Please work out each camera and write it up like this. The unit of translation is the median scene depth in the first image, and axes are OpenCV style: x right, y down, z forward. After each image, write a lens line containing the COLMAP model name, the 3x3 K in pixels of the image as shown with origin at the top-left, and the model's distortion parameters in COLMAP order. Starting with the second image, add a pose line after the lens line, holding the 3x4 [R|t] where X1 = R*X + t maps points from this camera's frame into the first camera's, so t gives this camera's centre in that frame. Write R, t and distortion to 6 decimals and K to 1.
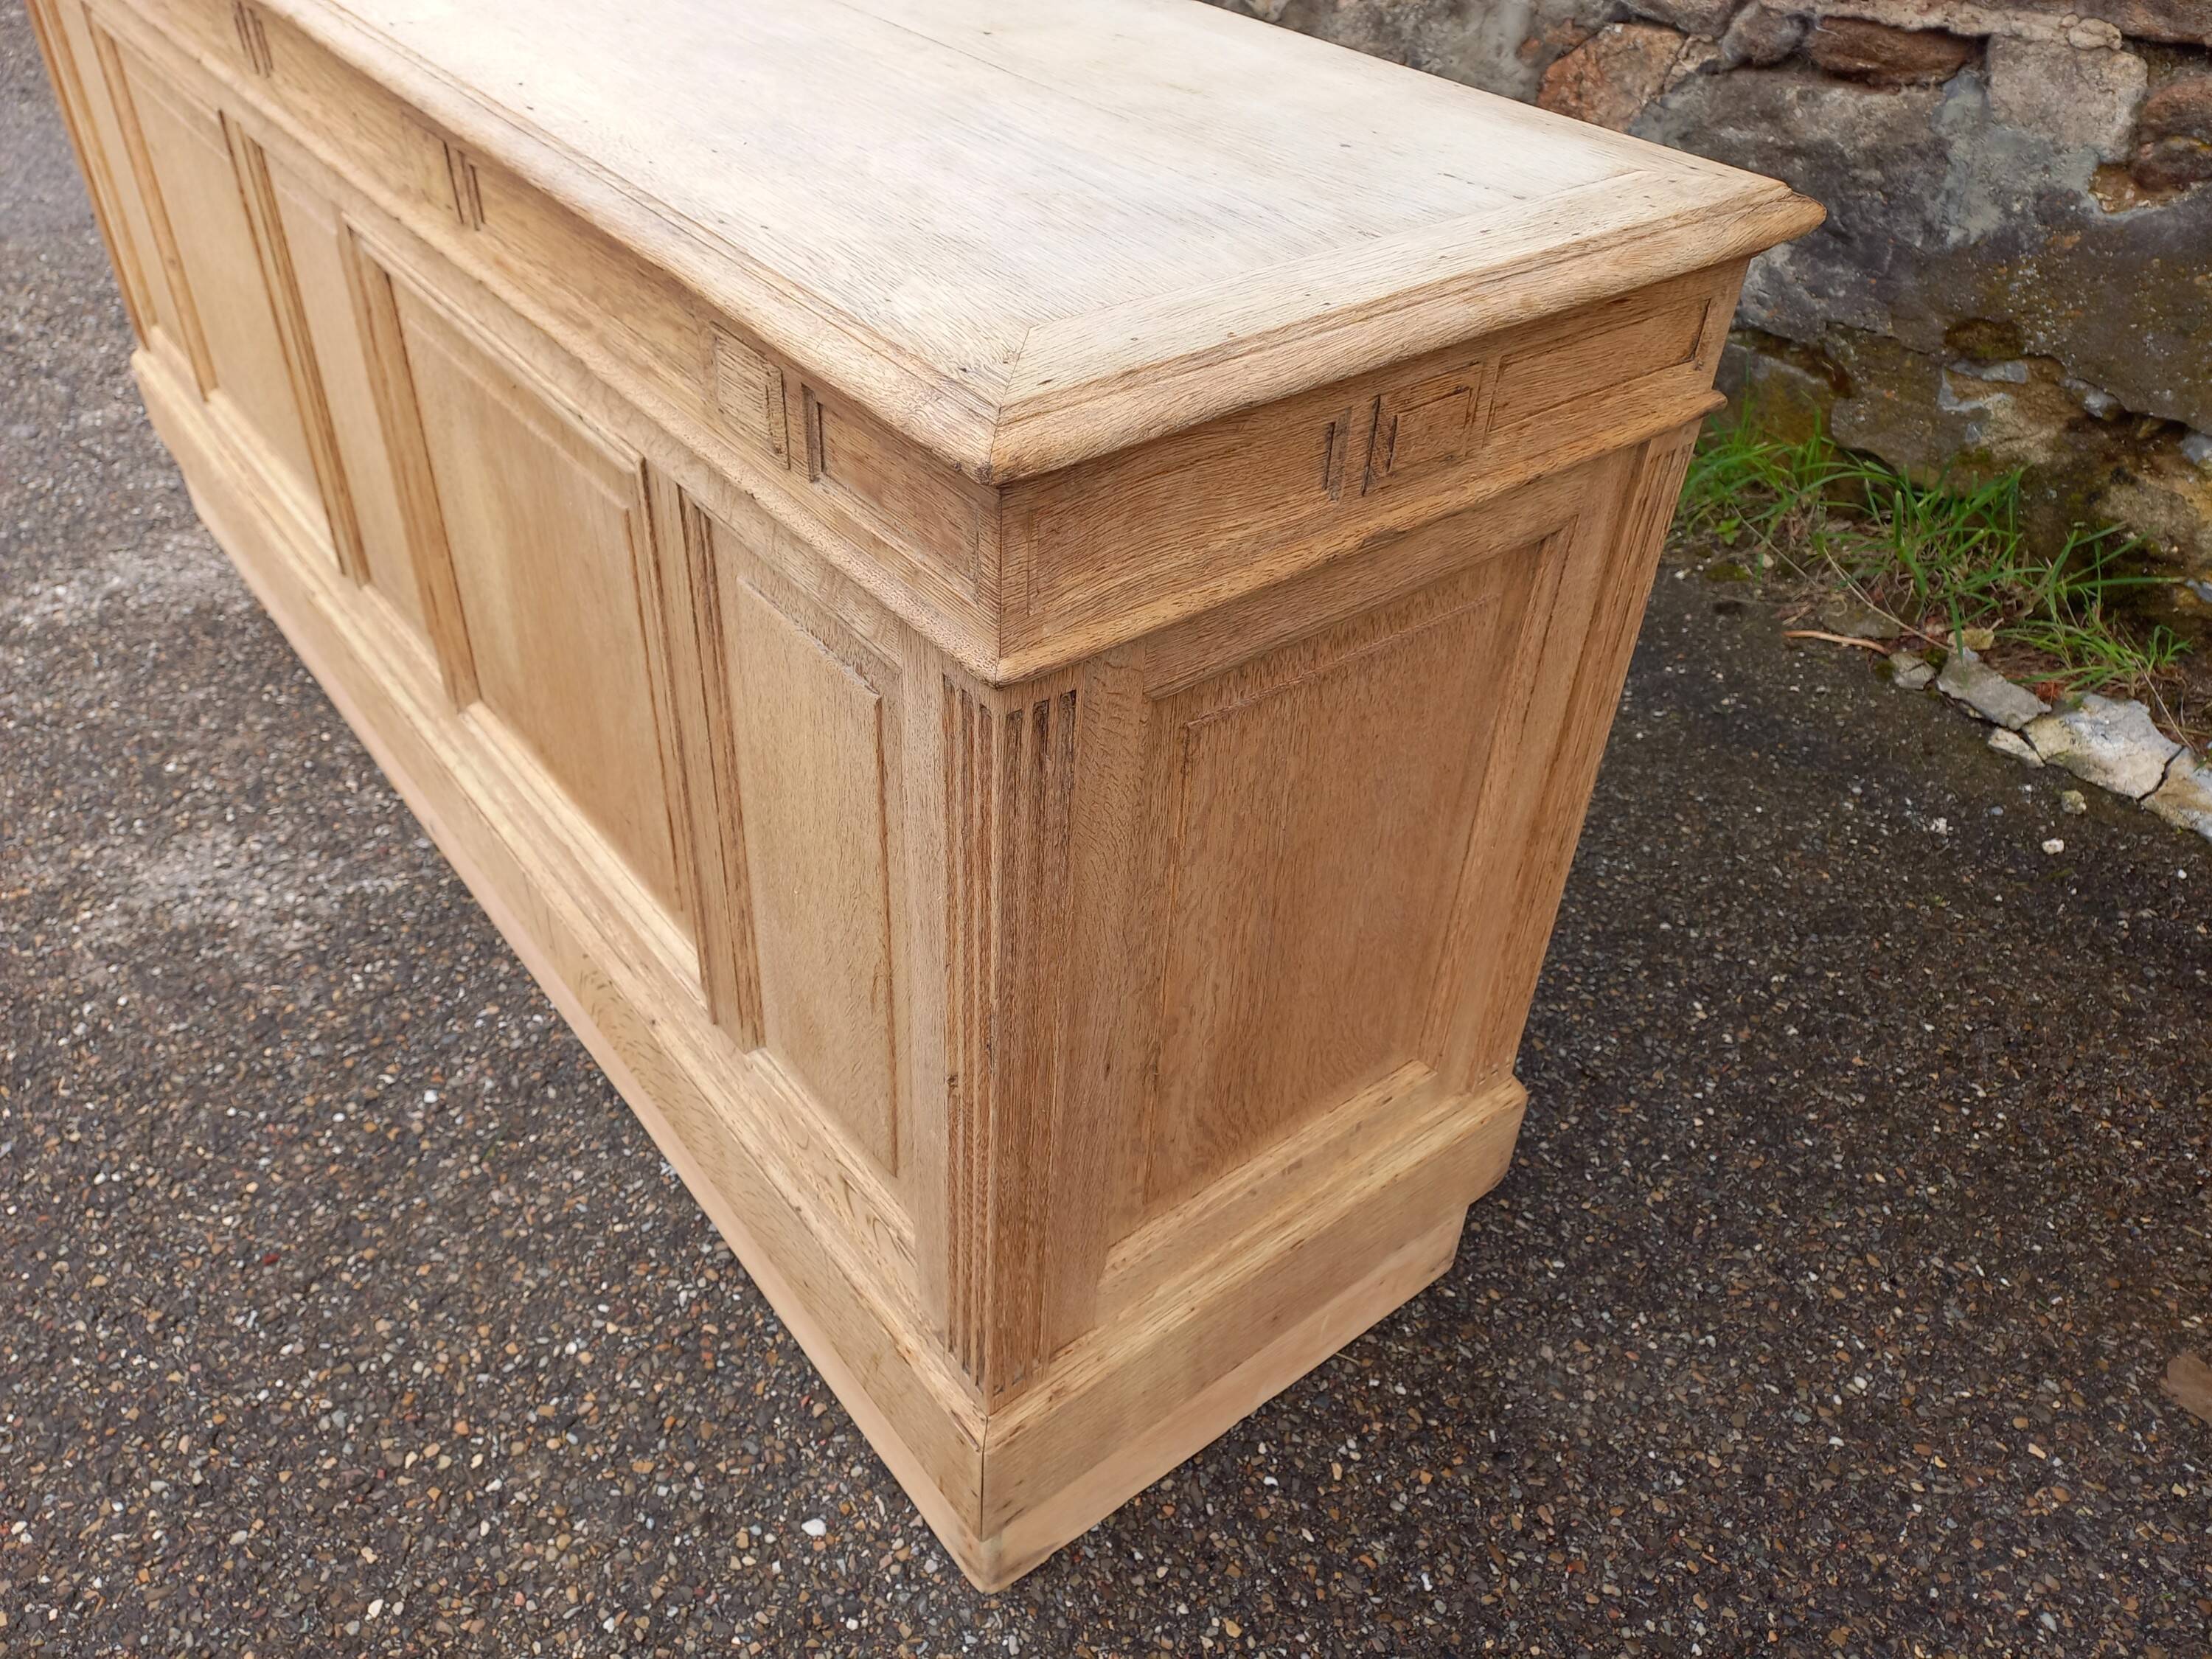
lens RADIAL K [[1625.8, 0, 1074.8], [0, 1625.8, 828.7], [0, 0, 1]] dist [0.045520, -0.026626]
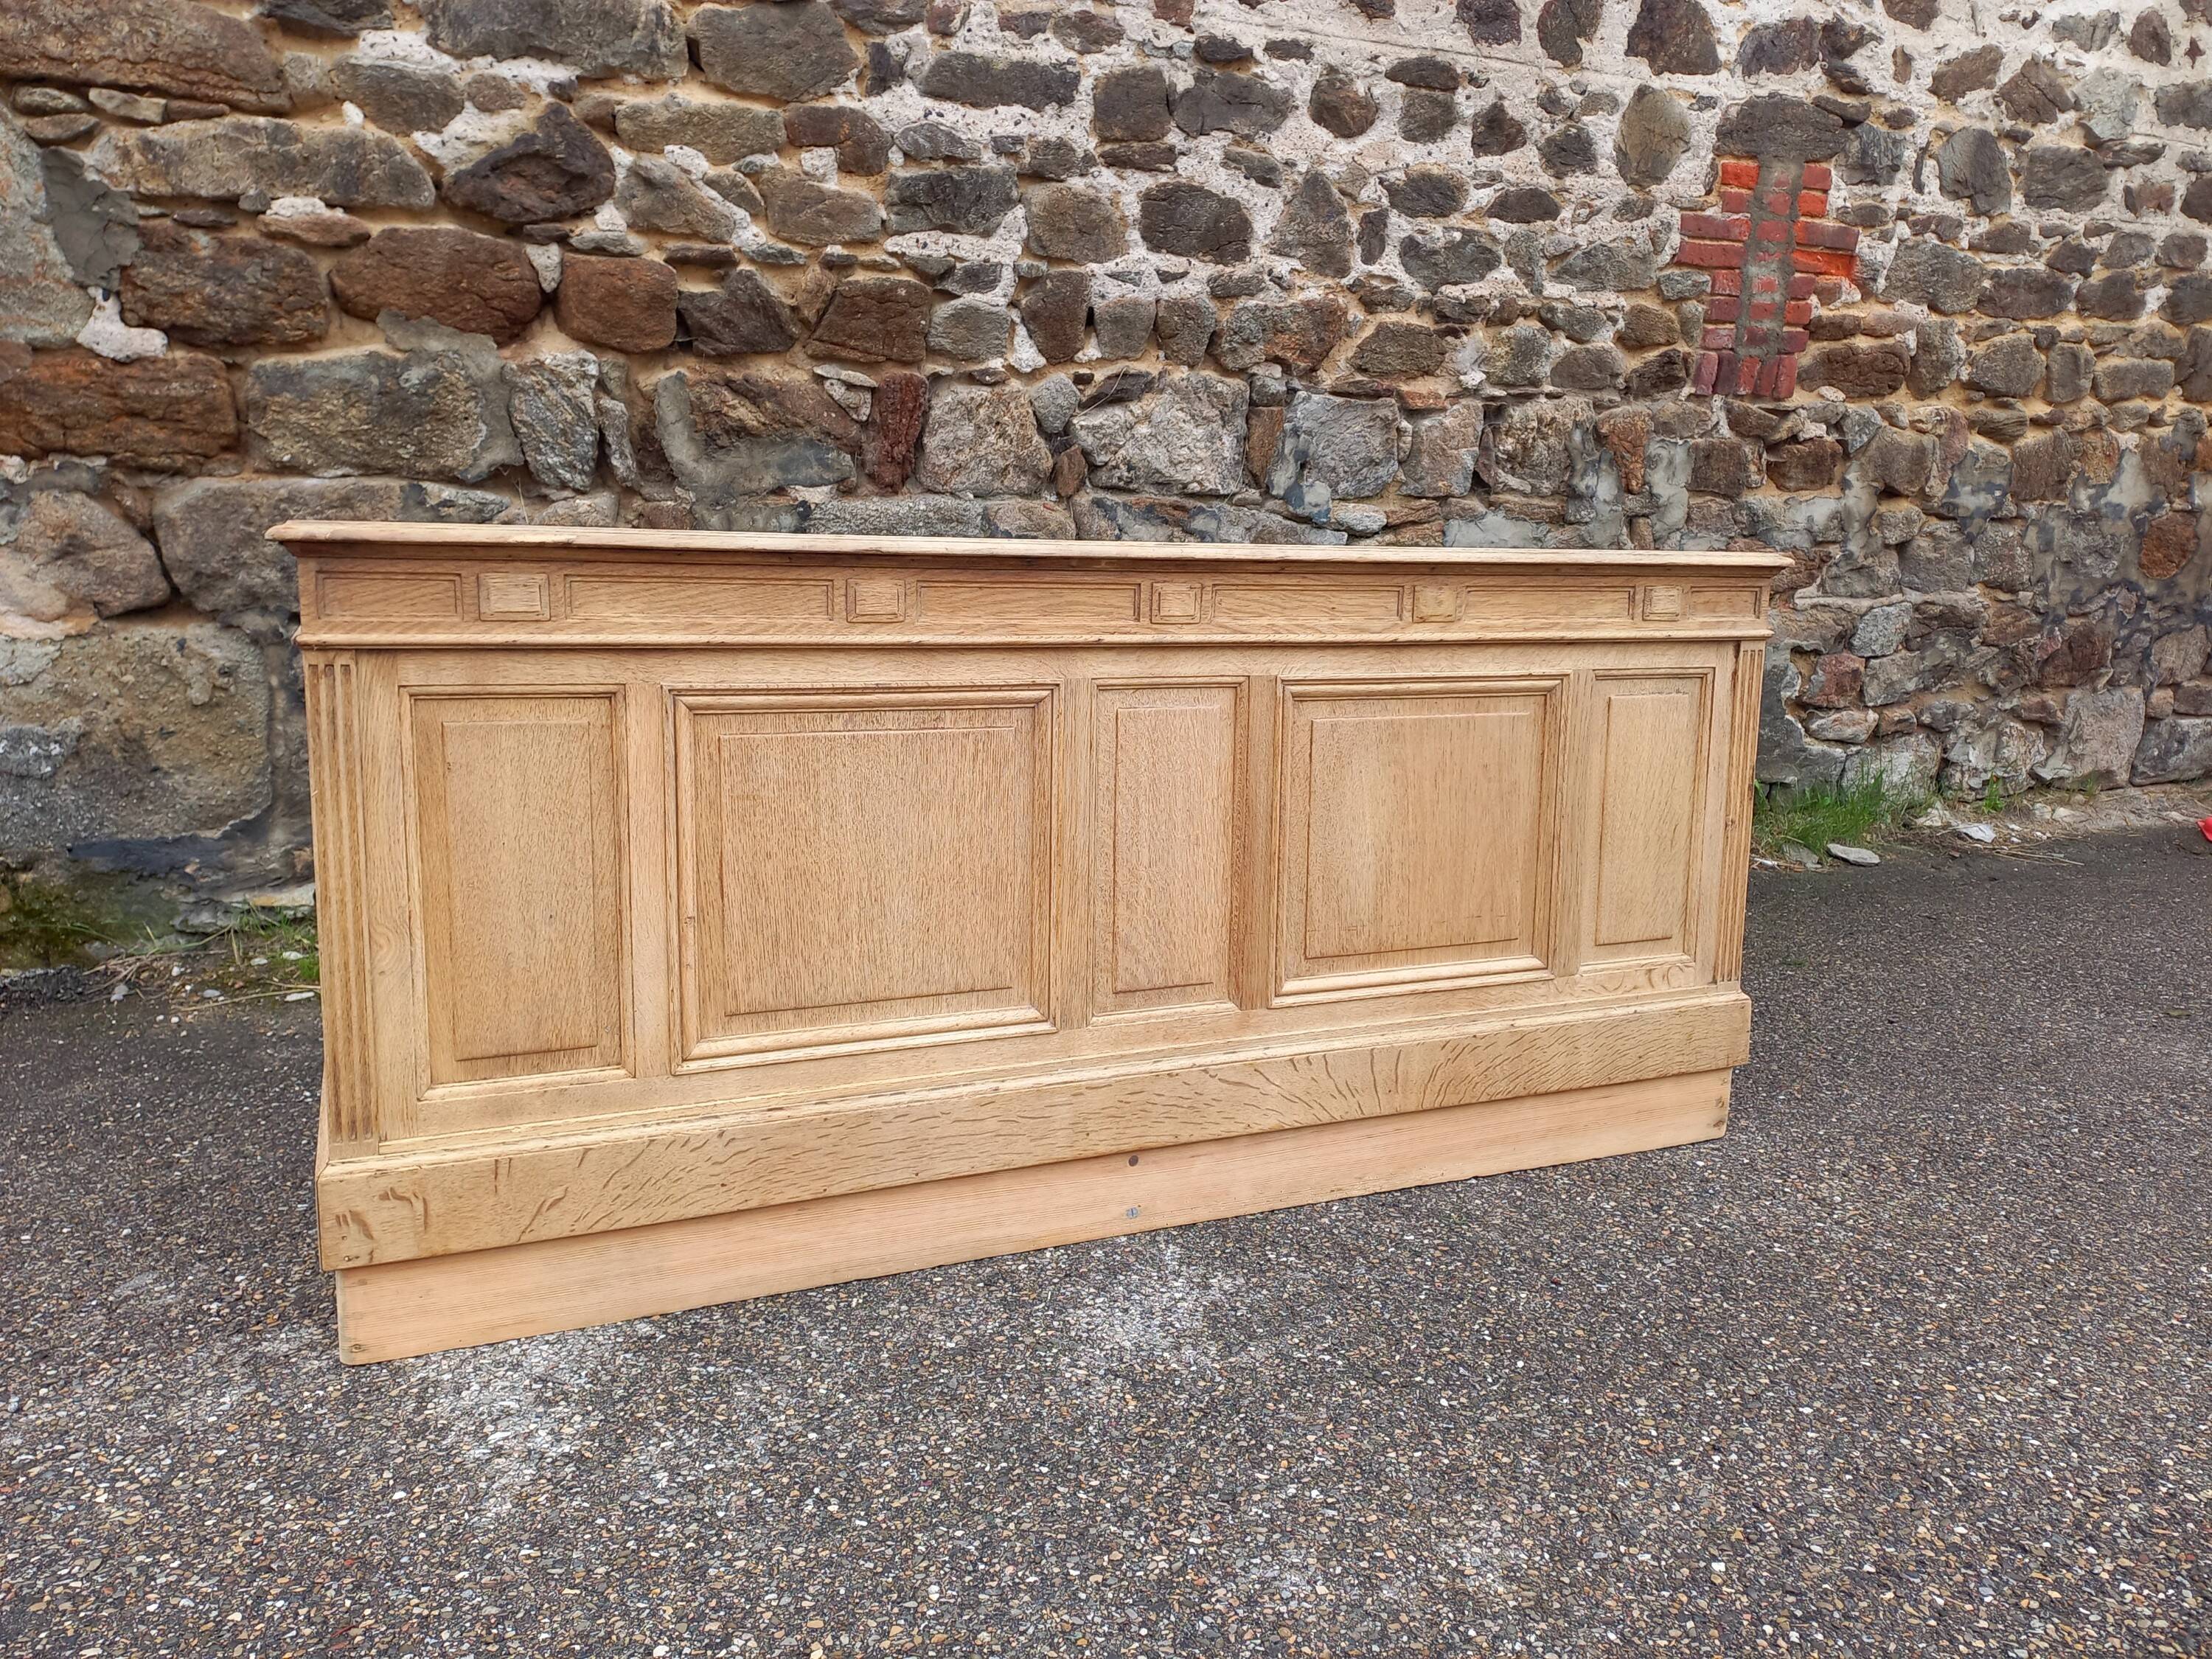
lens RADIAL K [[1625.8, 0, 1085.4], [0, 1625.8, 800.2], [0, 0, 1]] dist [0.045520, -0.026626]
pose [[0.237602, -0.176051, 0.955276, -1.968319], [0.597475, 0.801887, -0.000824, -0.348927], [-0.765878, 0.570949, 0.295716, 0.646247]]
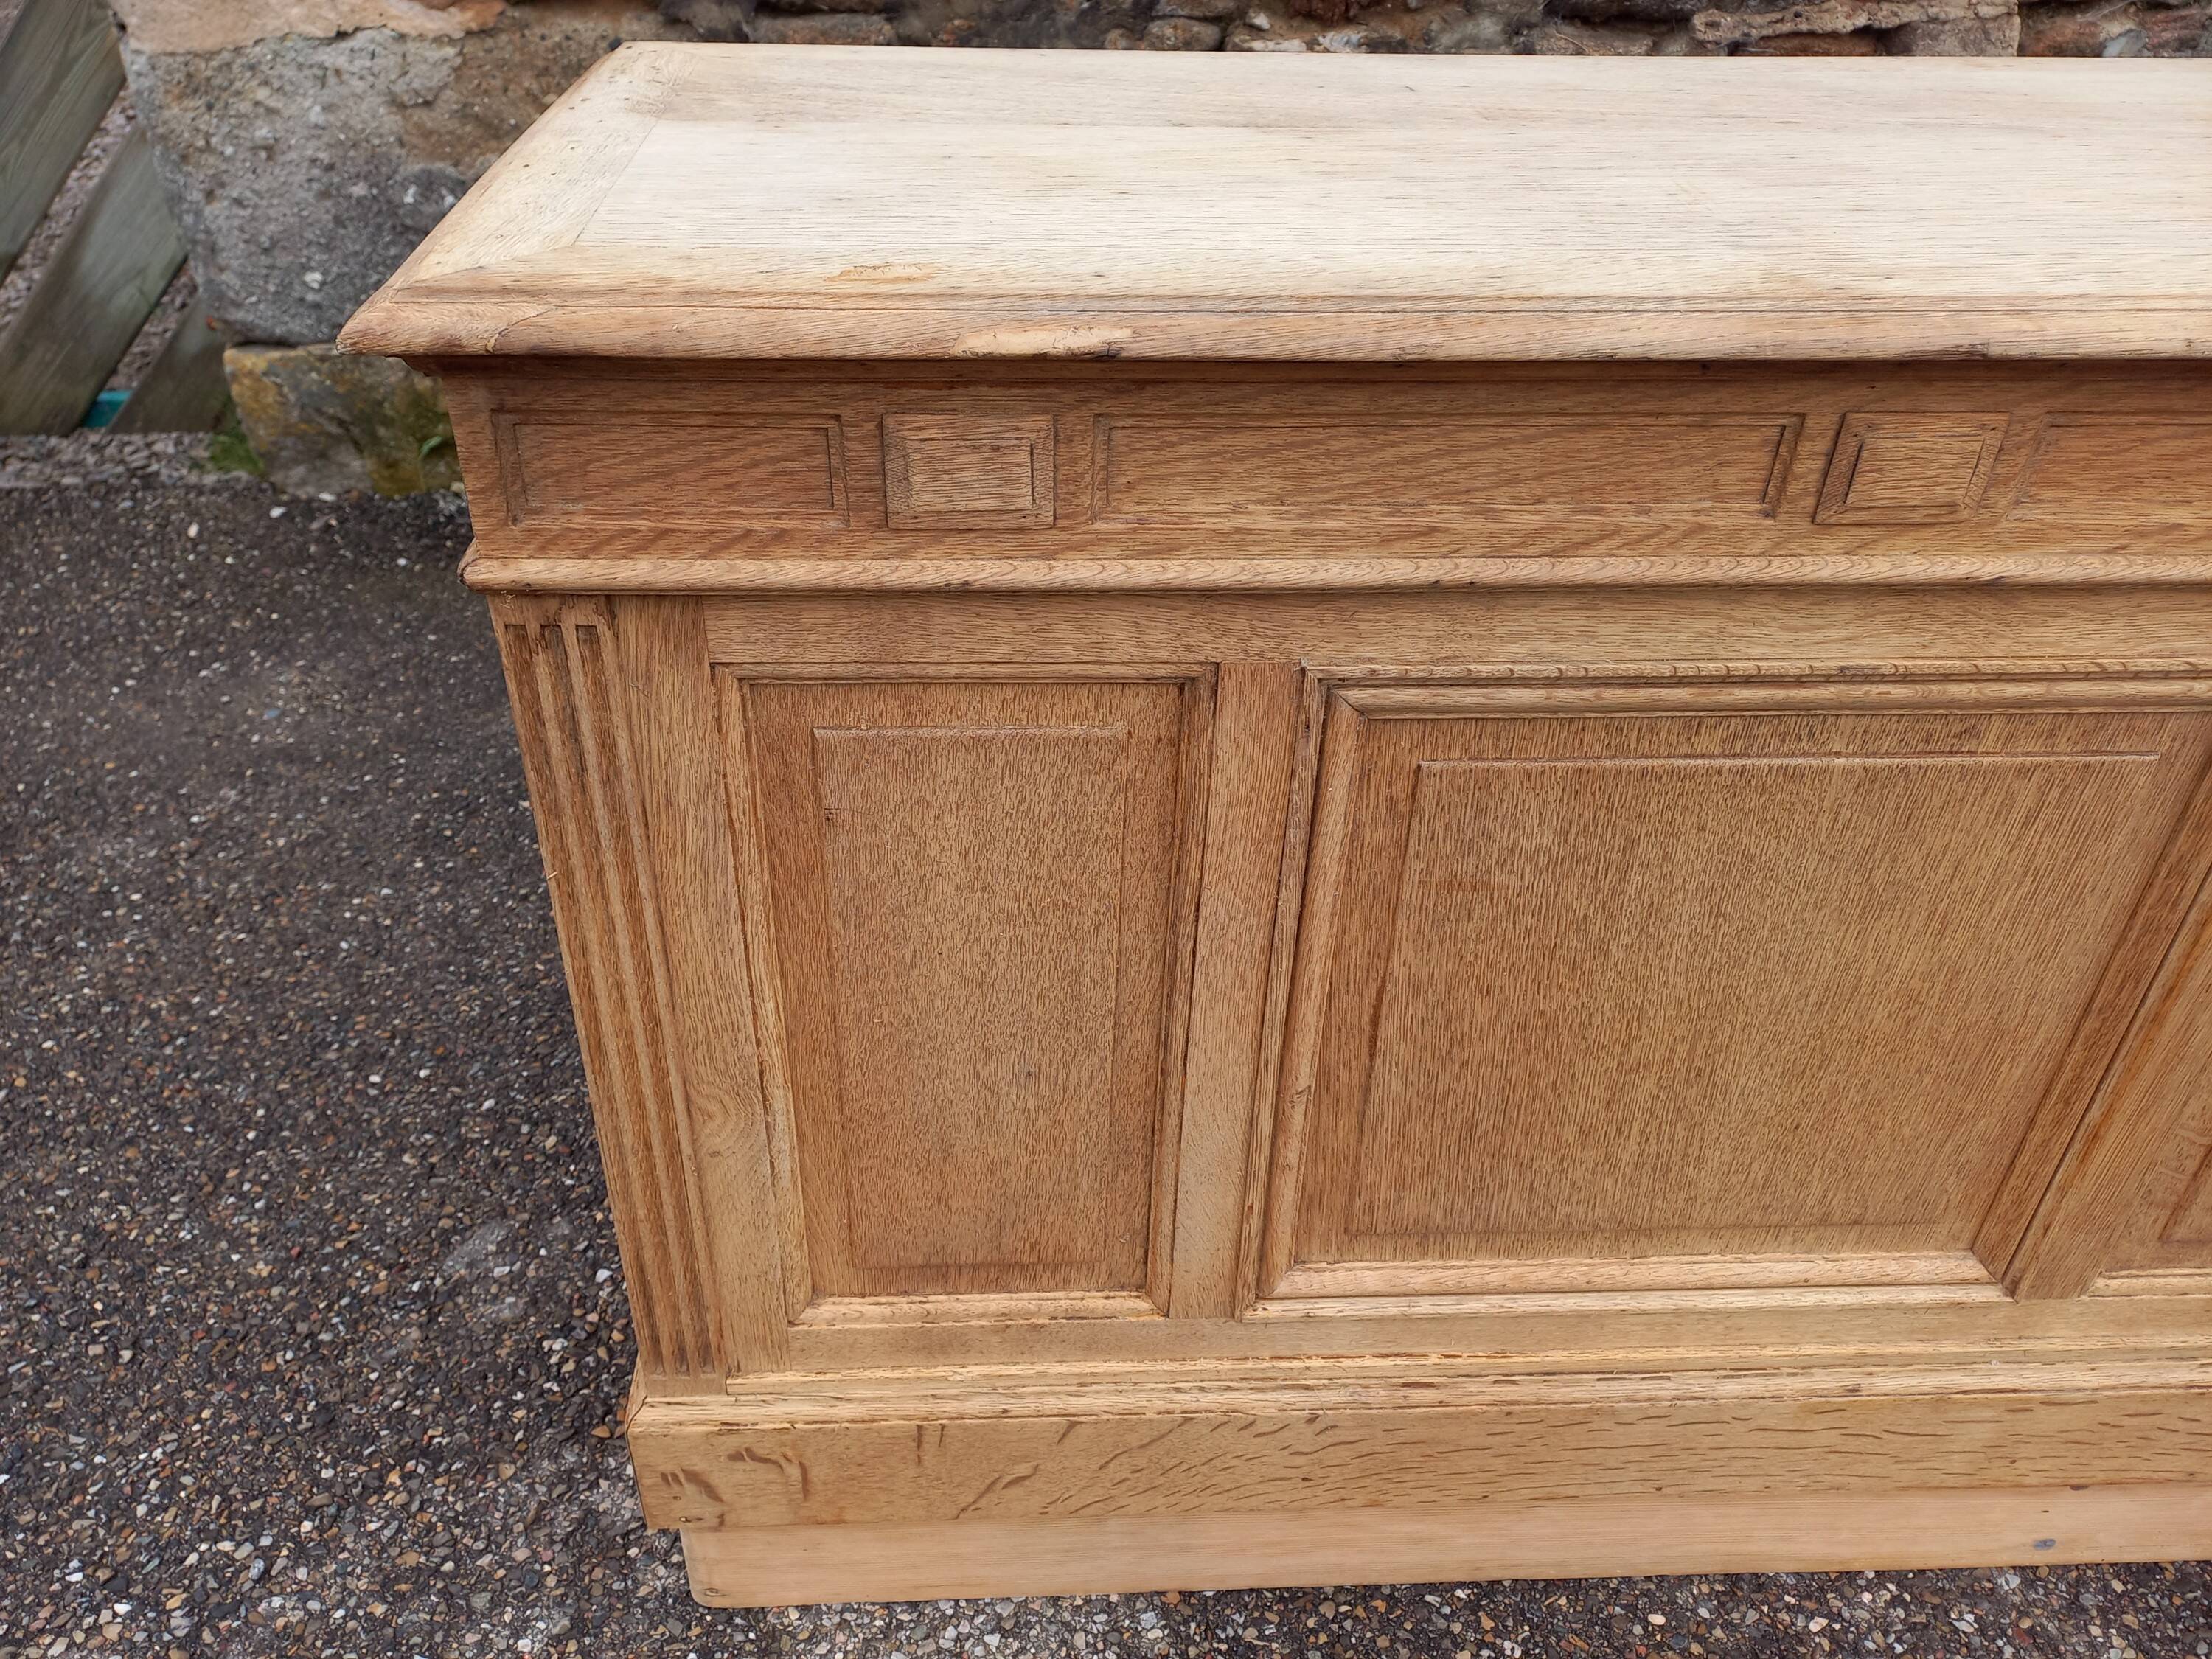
lens RADIAL K [[1625.8, 0, 1074.2], [0, 1625.8, 824.3], [0, 0, 1]] dist [0.045520, -0.026626]
pose [[0.564452, -0.490985, 0.663572, -1.183820], [0.511124, 0.839118, 0.186099, -0.730696], [-0.648187, 0.234124, 0.724596, 0.926433]]
